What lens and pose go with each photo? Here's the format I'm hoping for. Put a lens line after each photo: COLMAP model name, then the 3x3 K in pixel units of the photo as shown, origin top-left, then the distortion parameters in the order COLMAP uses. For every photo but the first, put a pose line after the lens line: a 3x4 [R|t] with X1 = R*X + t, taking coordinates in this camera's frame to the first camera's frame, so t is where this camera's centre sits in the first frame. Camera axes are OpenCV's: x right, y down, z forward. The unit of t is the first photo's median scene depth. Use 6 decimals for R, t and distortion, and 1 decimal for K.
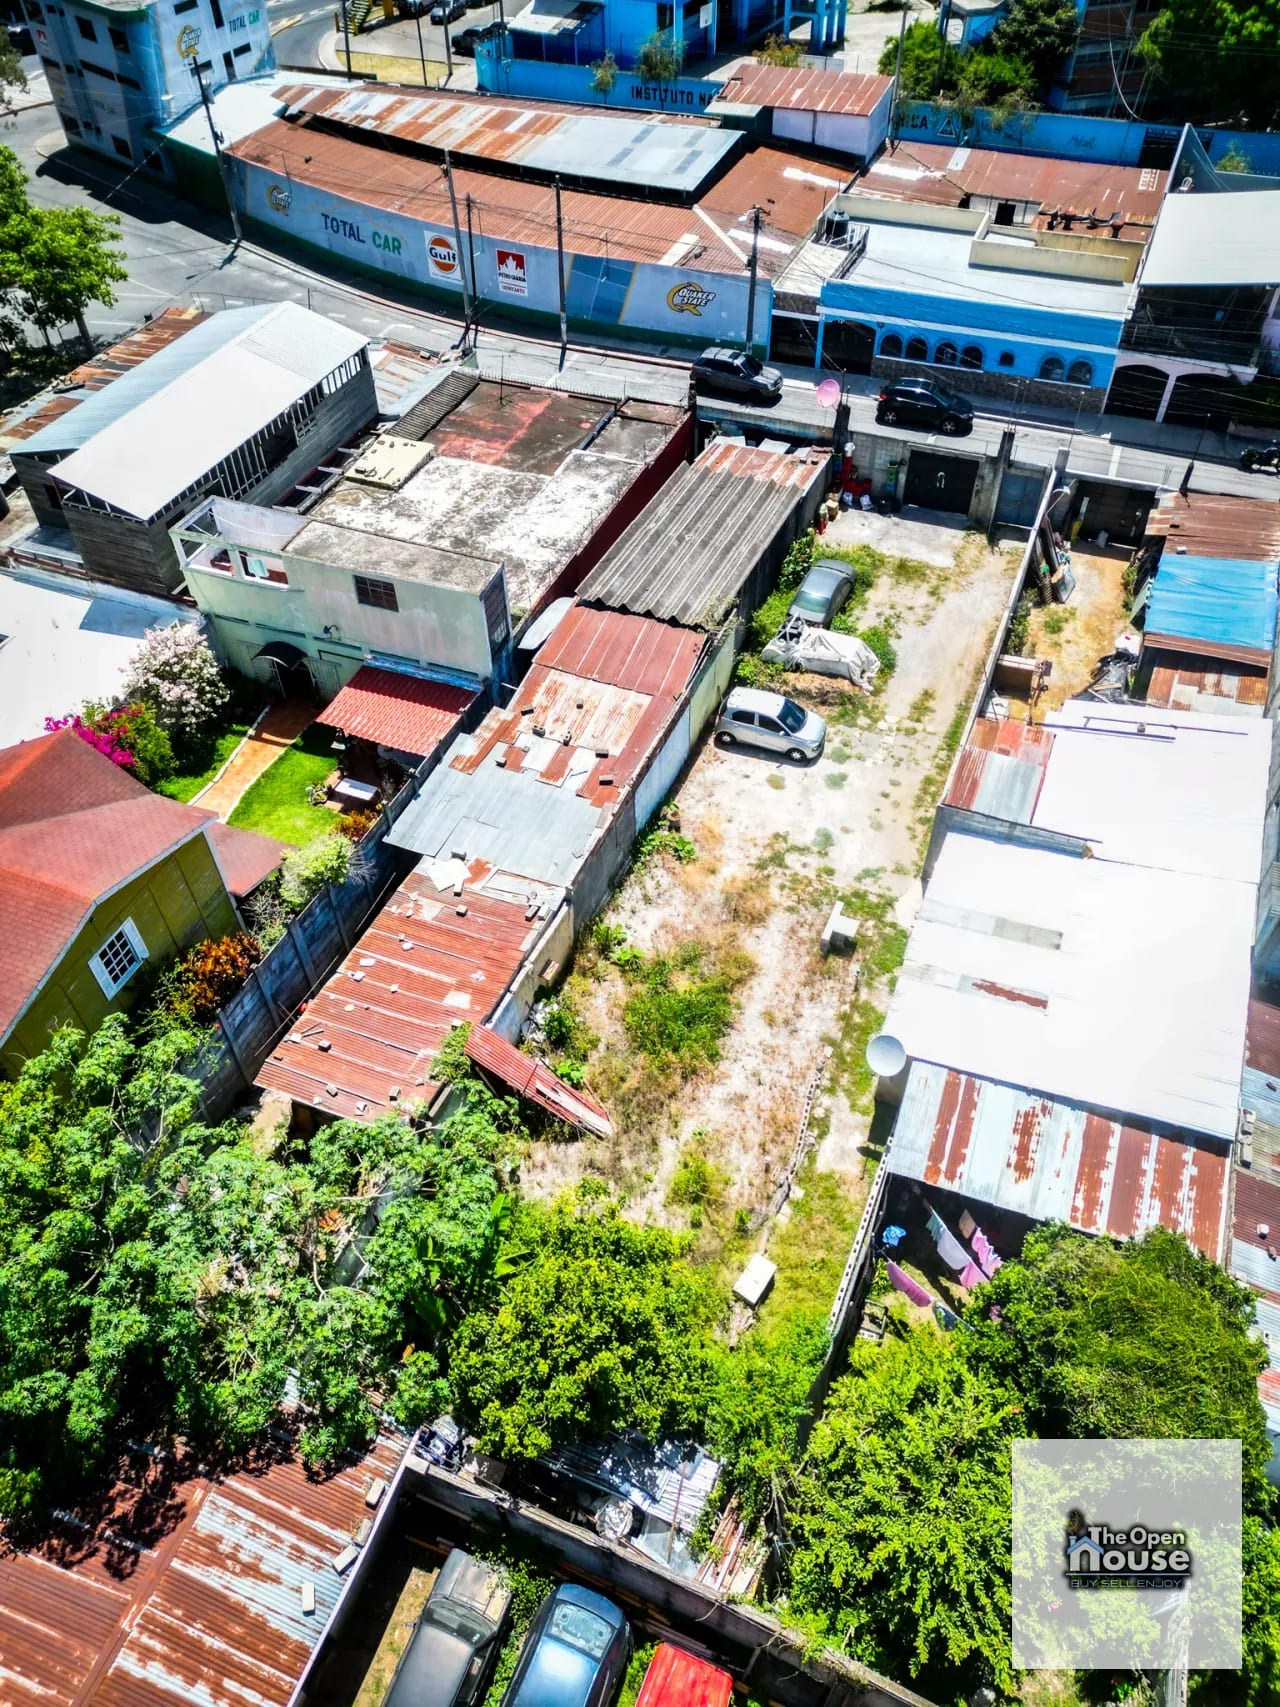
lens RADIAL K [[1187.9, 0, 641.1], [0, 1187.9, 862.2], [0, 0, 1]] dist [0.088263, -0.084855]
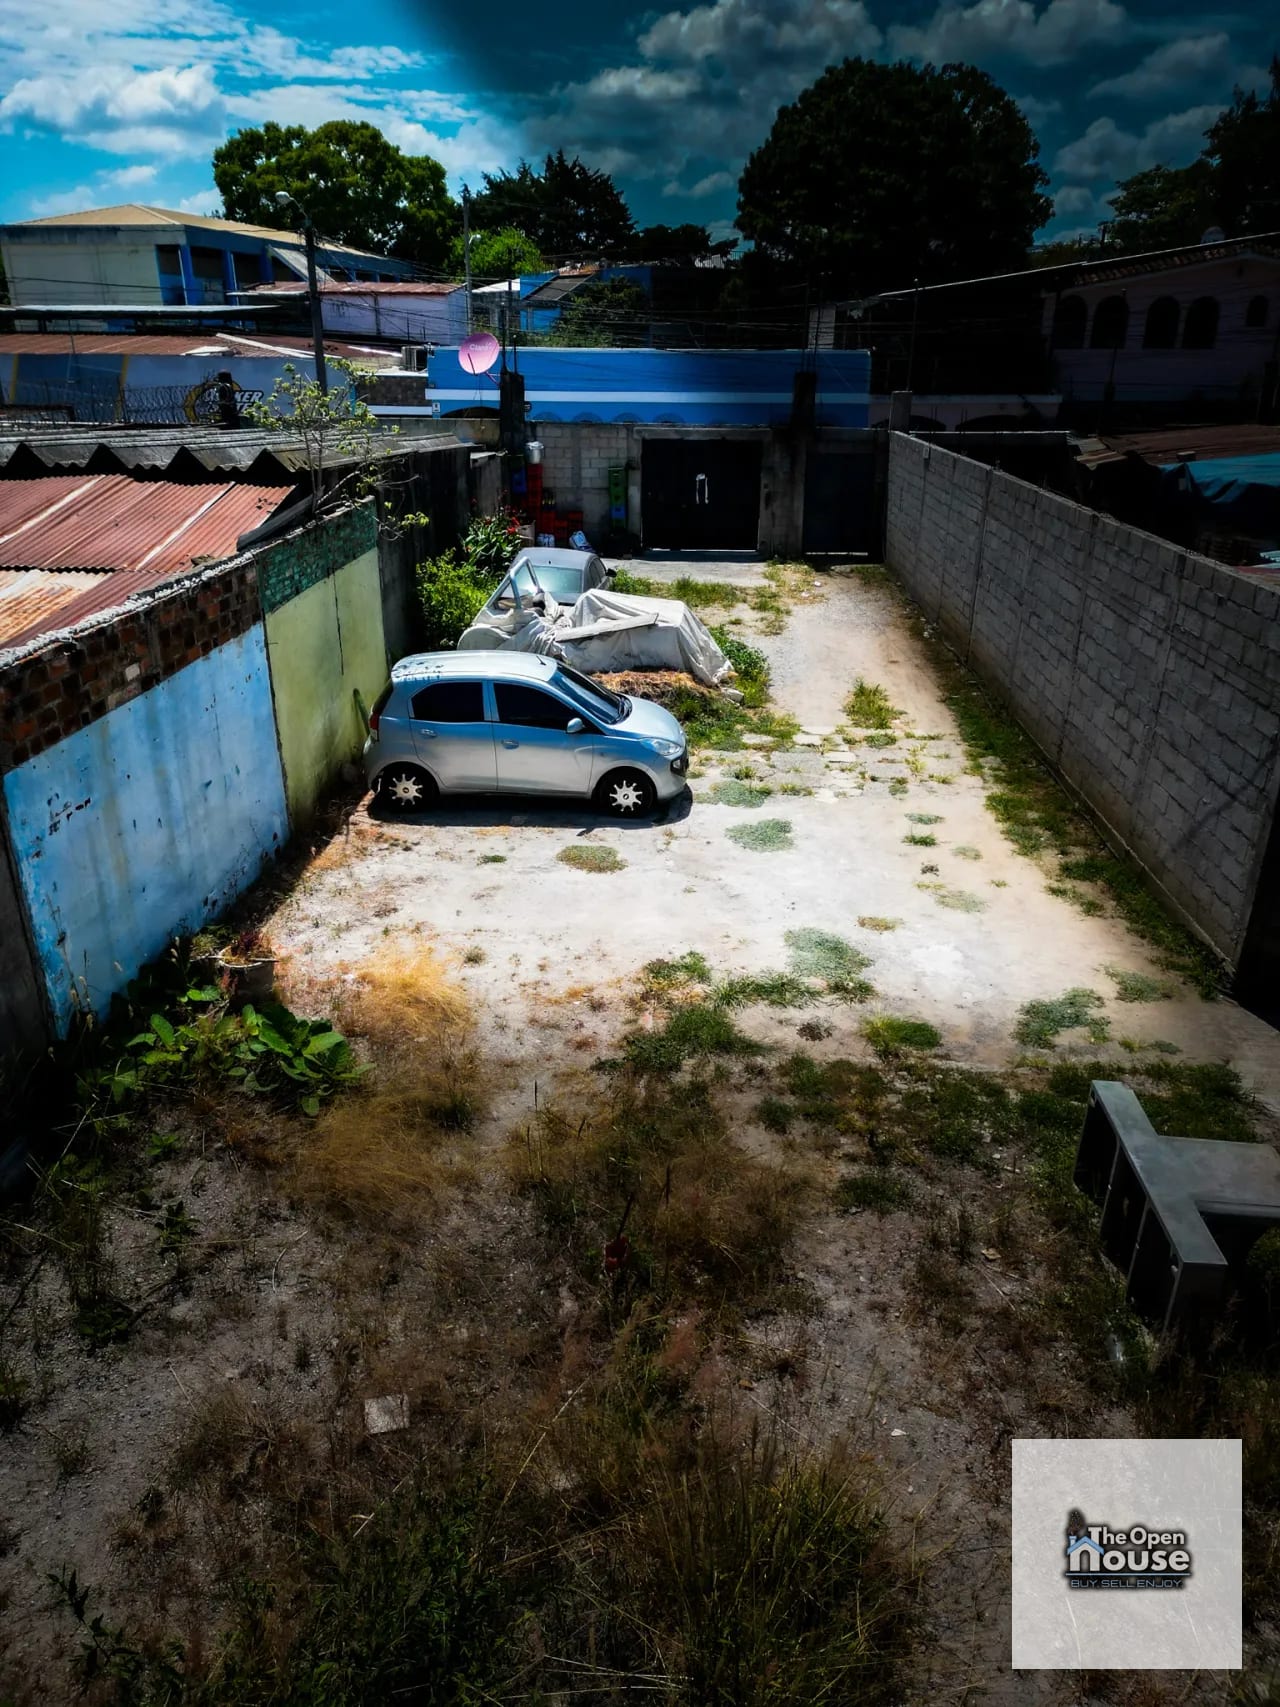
lens RADIAL K [[1187.9, 0, 641.1], [0, 1187.9, 862.2], [0, 0, 1]] dist [0.088263, -0.084855]
pose [[0.941191, -0.120764, 0.315555, 0.027398], [0.237245, 0.901187, -0.362734, 0.047844], [-0.240569, 0.416266, 0.876840, 0.713110]]
